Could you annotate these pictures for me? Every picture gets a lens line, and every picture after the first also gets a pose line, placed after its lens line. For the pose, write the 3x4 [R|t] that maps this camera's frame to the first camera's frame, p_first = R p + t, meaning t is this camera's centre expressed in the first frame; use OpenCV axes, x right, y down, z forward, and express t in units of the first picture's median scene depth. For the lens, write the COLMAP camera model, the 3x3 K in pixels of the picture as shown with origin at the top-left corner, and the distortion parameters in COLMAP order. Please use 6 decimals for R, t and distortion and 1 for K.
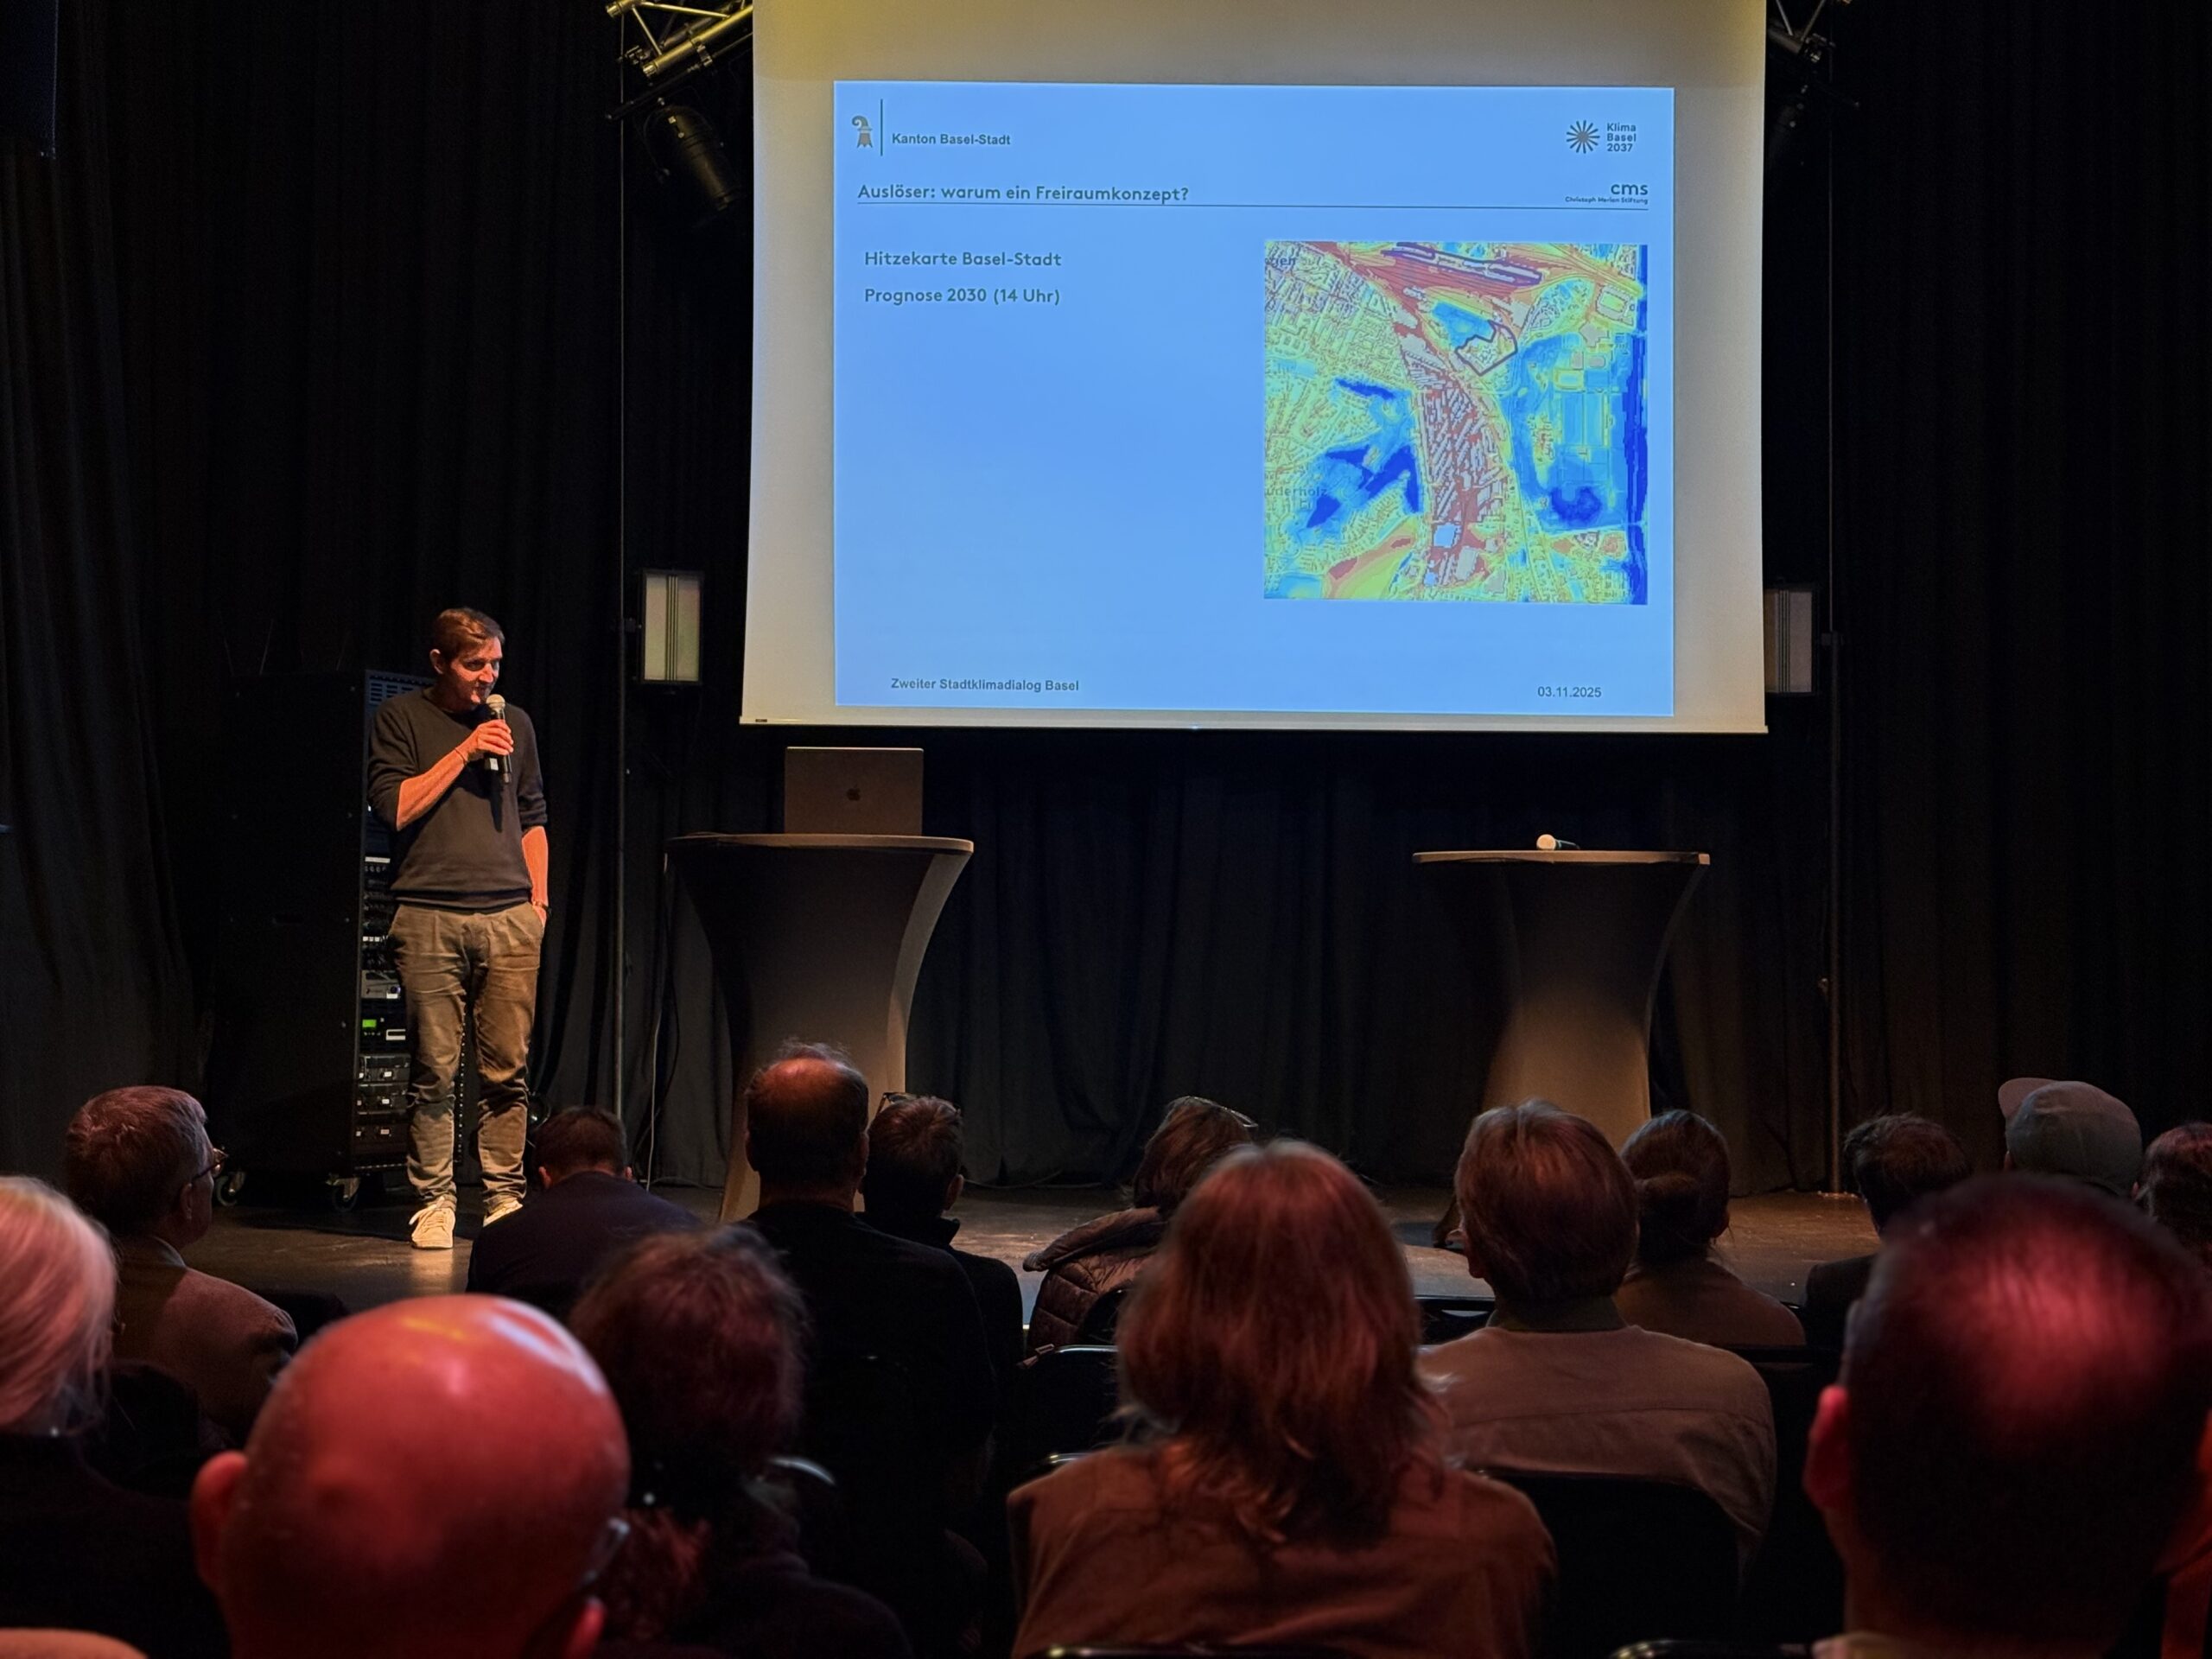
lens RADIAL K [[3090.3, 0, 1106.0], [0, 3090.3, 829.5], [0, 0, 1]] dist [-0.086312, 0.692827]
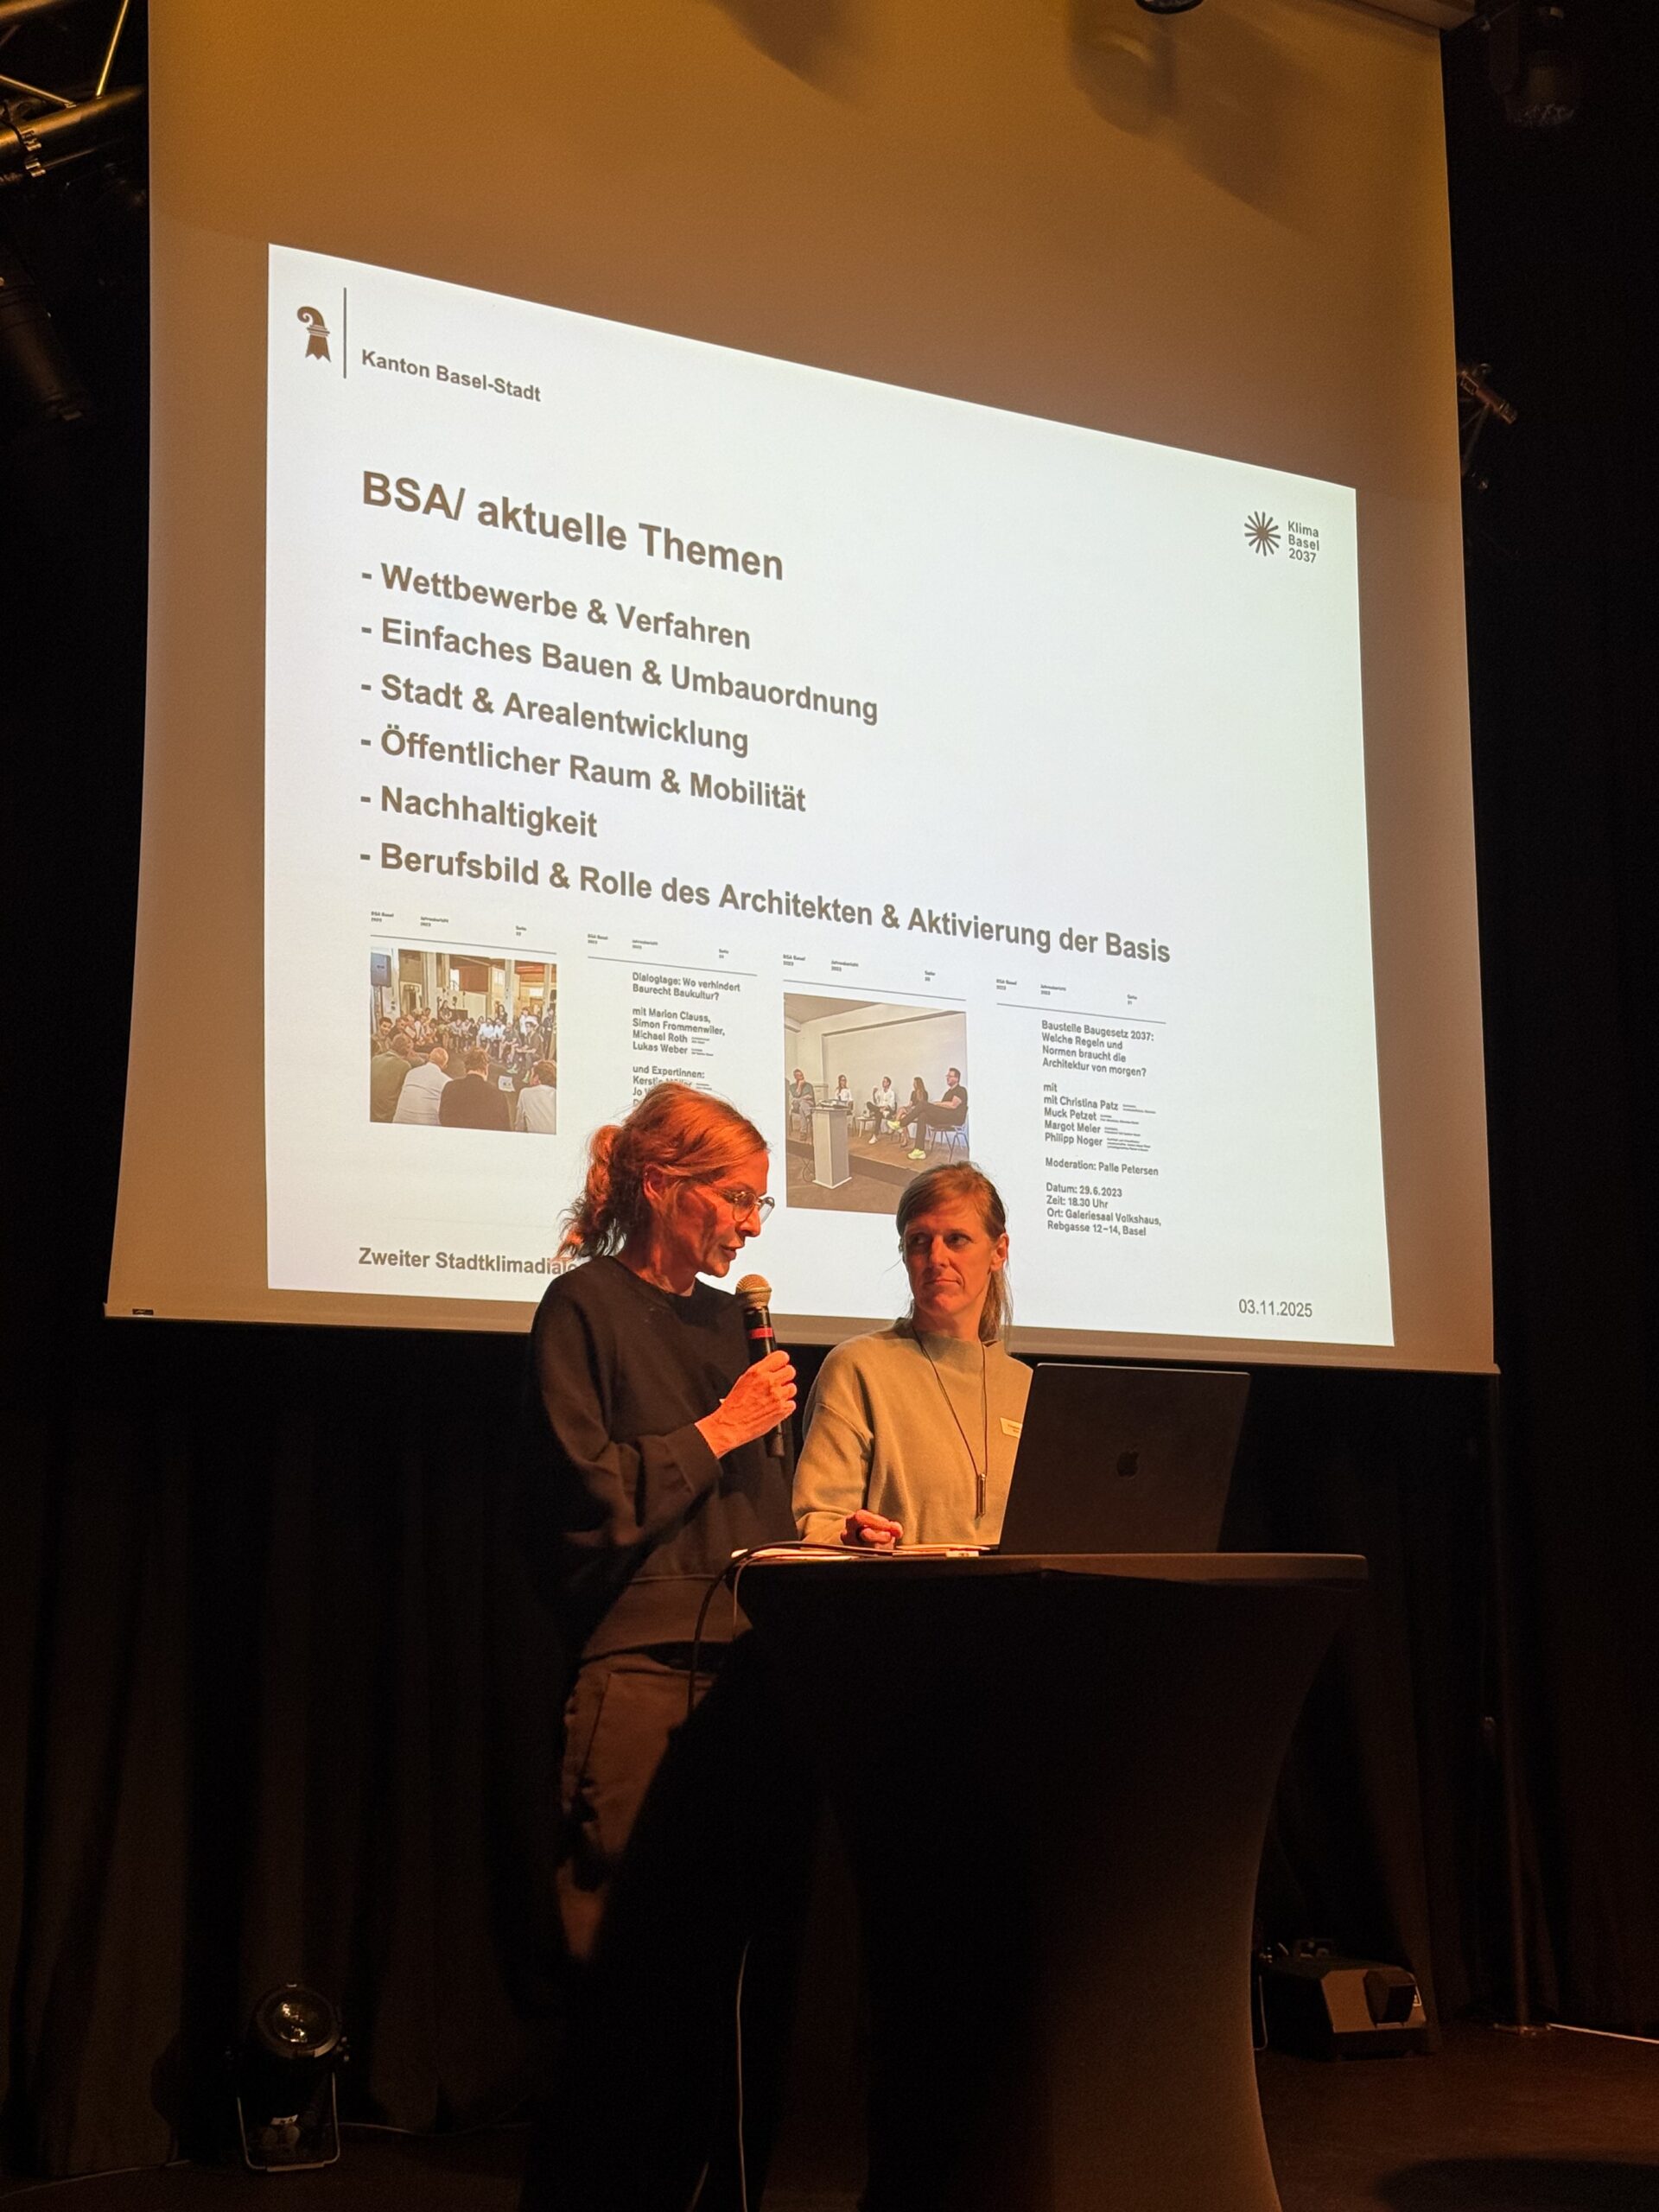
lens RADIAL K [[3090.3, 0, 829.5], [0, 3090.3, 1106.0], [0, 0, 1]] dist [-0.086312, 0.692827]
pose [[0.878432, 0.065555, 0.473349, -0.264205], [-0.009834, 0.992816, -0.119247, -0.006707], [-0.477766, 0.100095, 0.872766, 0.439409]]
